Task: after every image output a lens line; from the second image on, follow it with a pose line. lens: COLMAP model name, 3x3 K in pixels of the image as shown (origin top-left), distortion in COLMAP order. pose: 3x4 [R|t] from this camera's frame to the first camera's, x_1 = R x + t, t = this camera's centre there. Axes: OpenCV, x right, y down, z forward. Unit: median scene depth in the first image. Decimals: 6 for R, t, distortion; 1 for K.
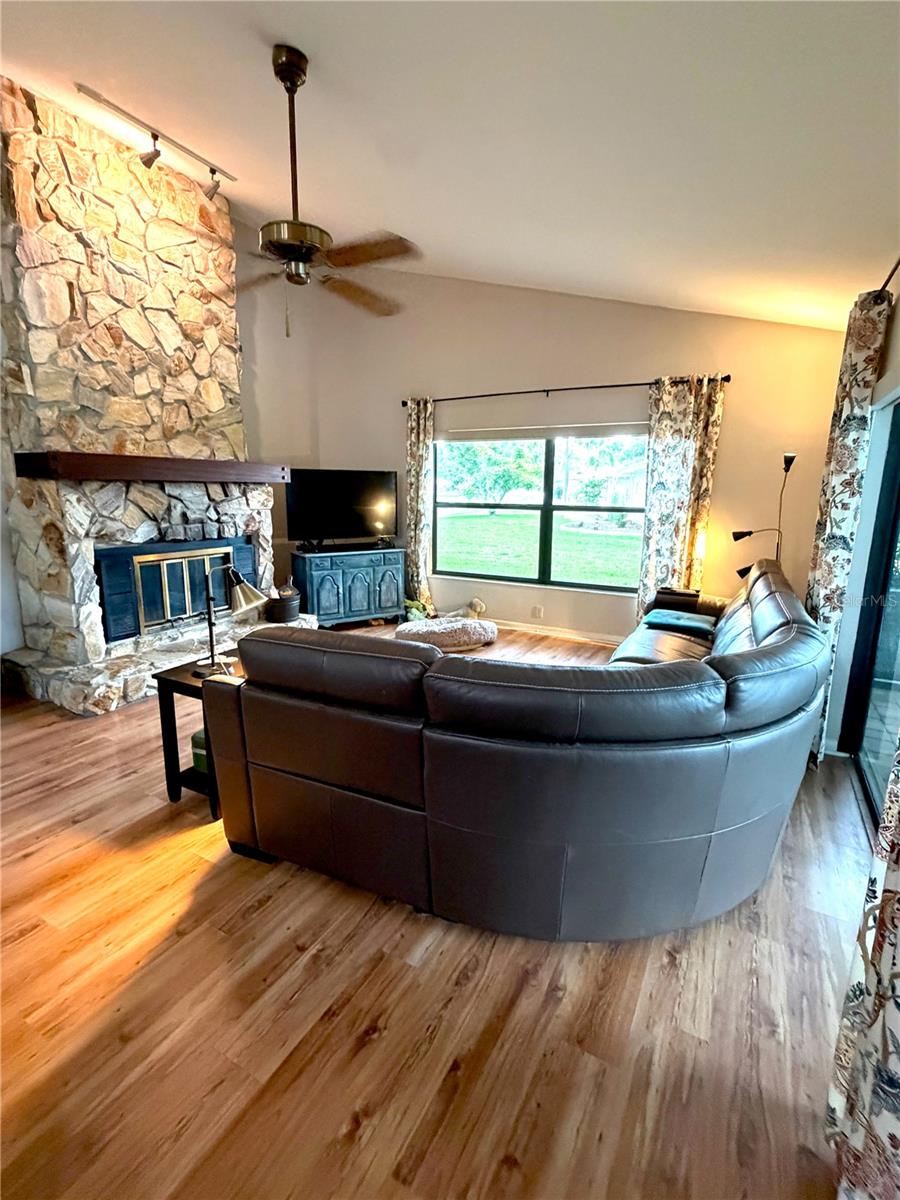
lens RADIAL K [[560.3, 0, 450.0], [0, 560.3, 600.0], [0, 0, 1]] dist [-0.007444, -0.000173]
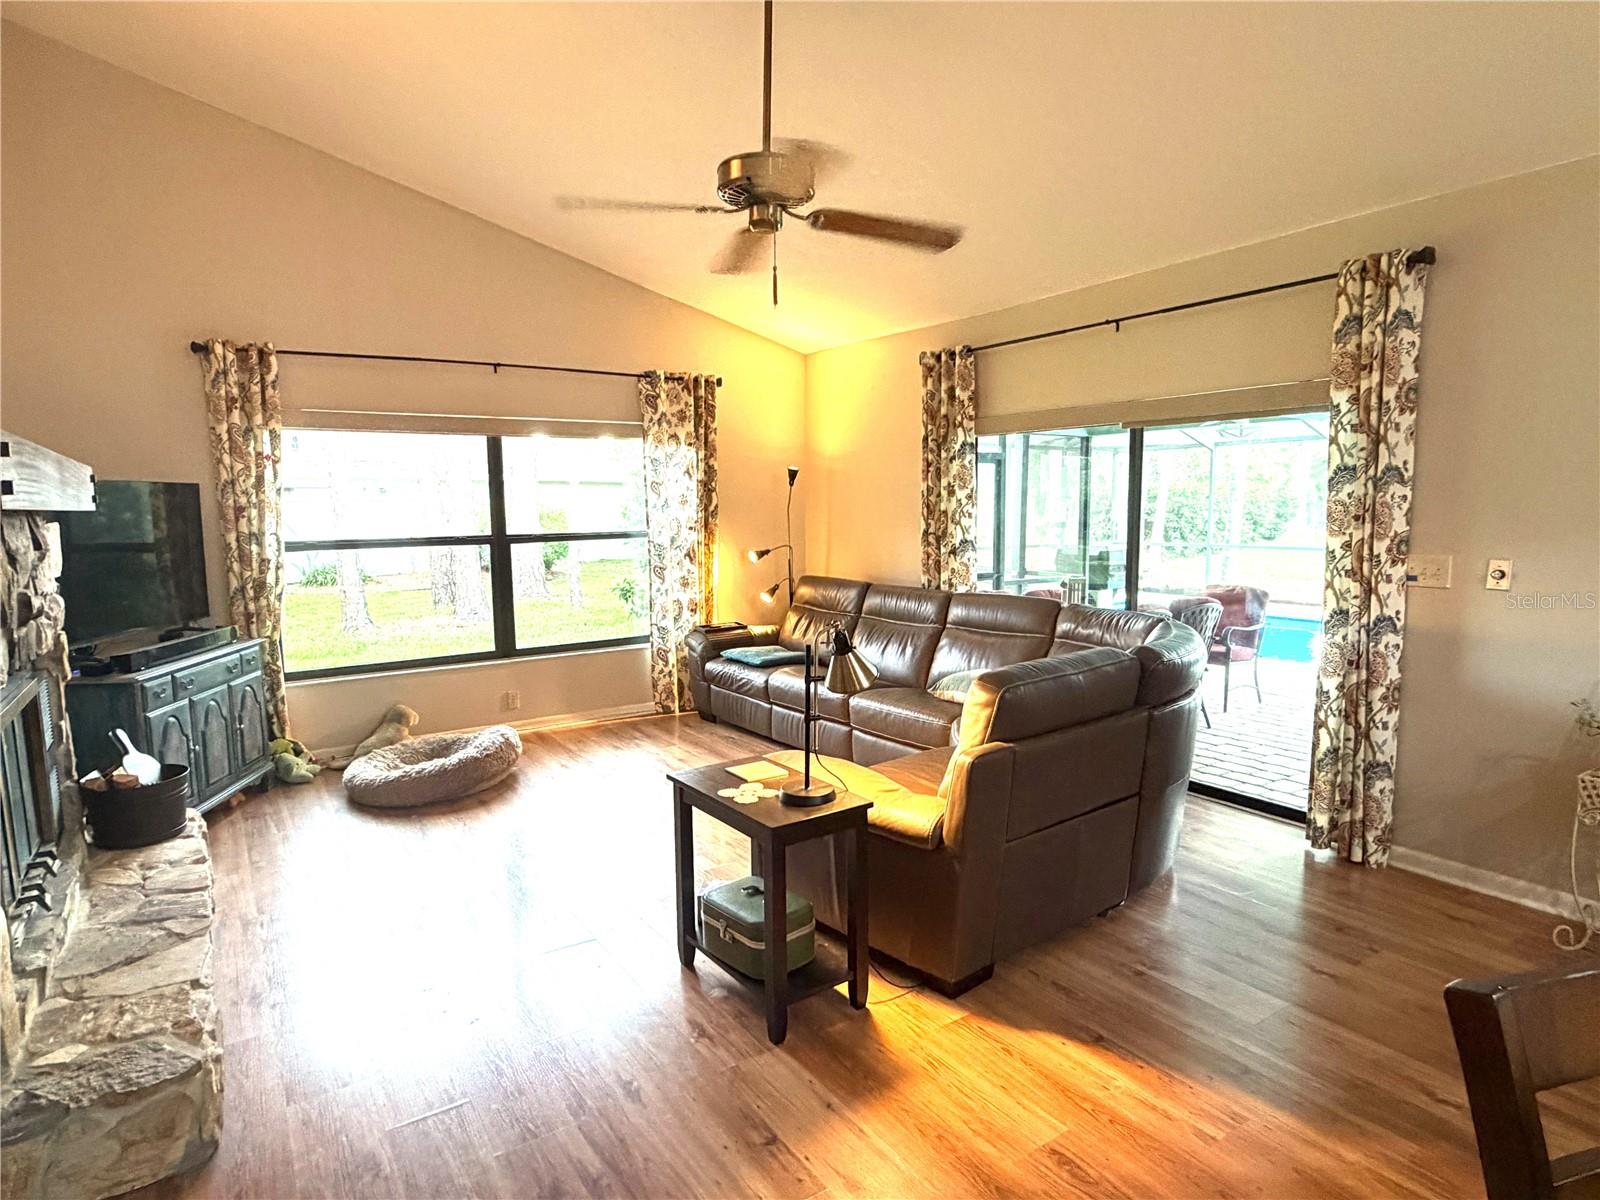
lens RADIAL K [[903.0, 0, 800.0], [0, 903.0, 600.0], [0, 0, 1]] dist [-0.004544, -0.000549]
pose [[0.456652, -0.112542, 0.882499, -0.701681], [0.193759, 0.980735, 0.024808, -0.063660], [-0.868290, 0.159663, 0.469660, 0.254399]]
